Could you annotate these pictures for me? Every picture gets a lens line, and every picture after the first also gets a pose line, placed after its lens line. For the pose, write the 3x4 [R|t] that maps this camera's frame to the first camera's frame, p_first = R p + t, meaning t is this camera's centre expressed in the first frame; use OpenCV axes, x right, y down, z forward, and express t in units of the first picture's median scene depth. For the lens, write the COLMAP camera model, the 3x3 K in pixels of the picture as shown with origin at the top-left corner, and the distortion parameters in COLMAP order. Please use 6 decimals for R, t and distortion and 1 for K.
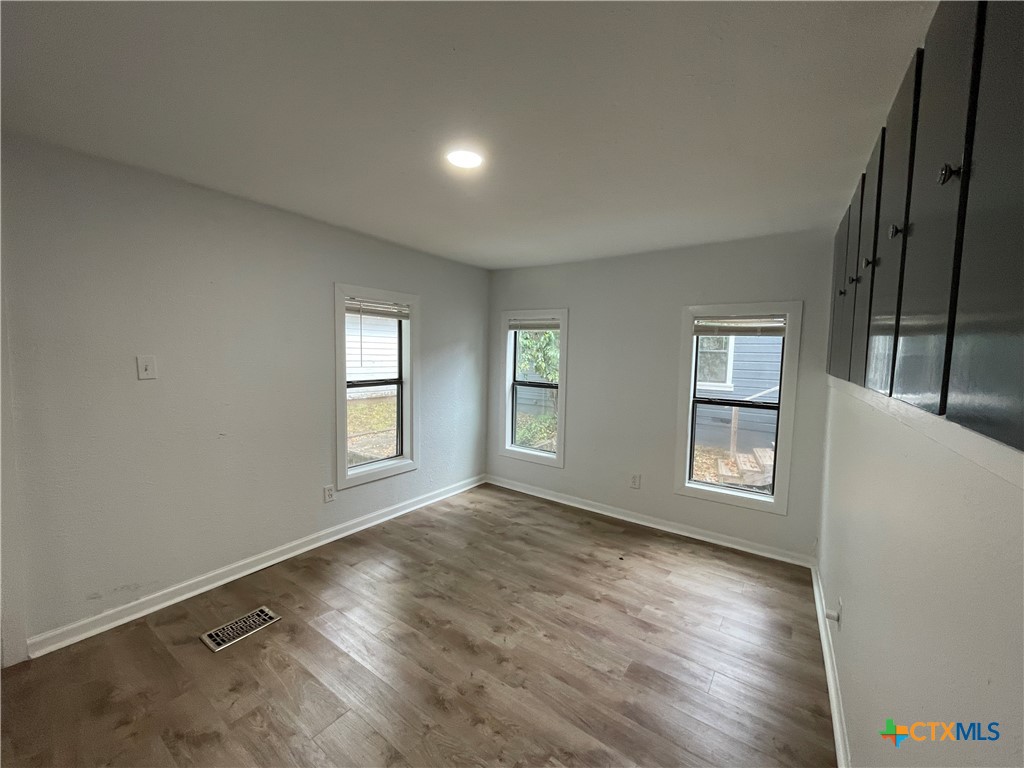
lens RADIAL K [[414.5, 0, 512.0], [0, 414.5, 384.0], [0, 0, 1]] dist [-0.002552, -0.000169]
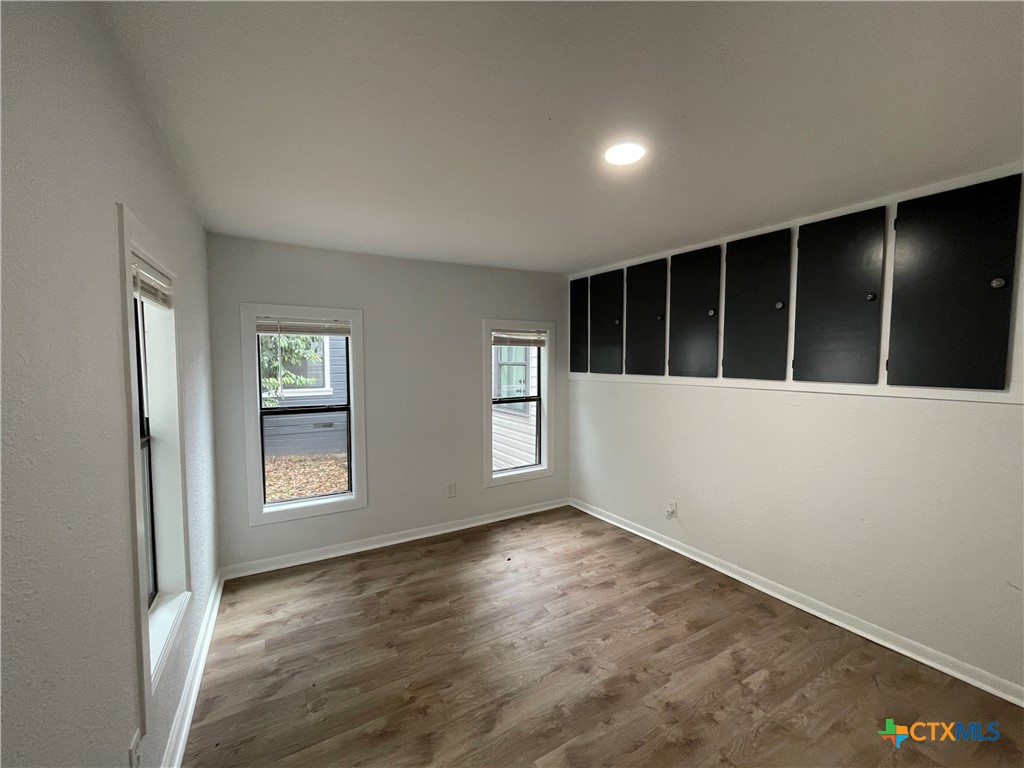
lens RADIAL K [[414.5, 0, 512.0], [0, 414.5, 384.0], [0, 0, 1]] dist [-0.002552, -0.000169]
pose [[0.411729, -0.080612, 0.907734, -0.591967], [0.085391, 0.995110, 0.049640, -0.064328], [-0.907297, 0.057075, 0.416599, 0.487582]]
